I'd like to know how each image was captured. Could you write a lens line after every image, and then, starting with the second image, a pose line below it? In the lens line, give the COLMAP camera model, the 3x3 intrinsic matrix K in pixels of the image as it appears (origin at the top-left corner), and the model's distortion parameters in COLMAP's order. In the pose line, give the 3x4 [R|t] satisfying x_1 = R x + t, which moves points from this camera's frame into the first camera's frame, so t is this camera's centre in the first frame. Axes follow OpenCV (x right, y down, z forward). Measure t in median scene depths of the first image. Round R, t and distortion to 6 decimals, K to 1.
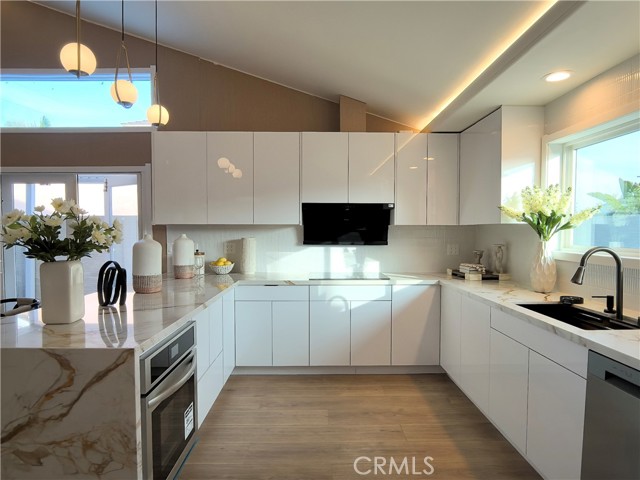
lens RADIAL K [[378.8, 0, 320.3], [0, 378.8, 239.9], [0, 0, 1]] dist [-0.009797, -0.003449]
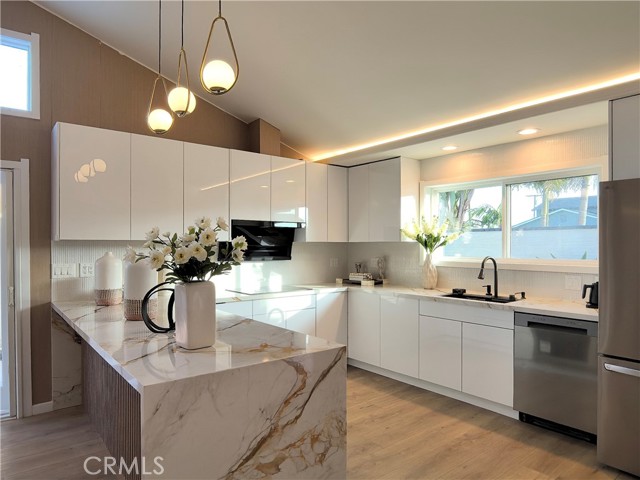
lens RADIAL K [[413.1, 0, 319.6], [0, 413.1, 243.4], [0, 0, 1]] dist [-0.017974, 0.001165]
pose [[0.790422, 0.002226, 0.612559, -0.739476], [0.016455, 0.999555, -0.024866, -0.004510], [-0.612342, 0.029734, 0.790034, -0.000716]]
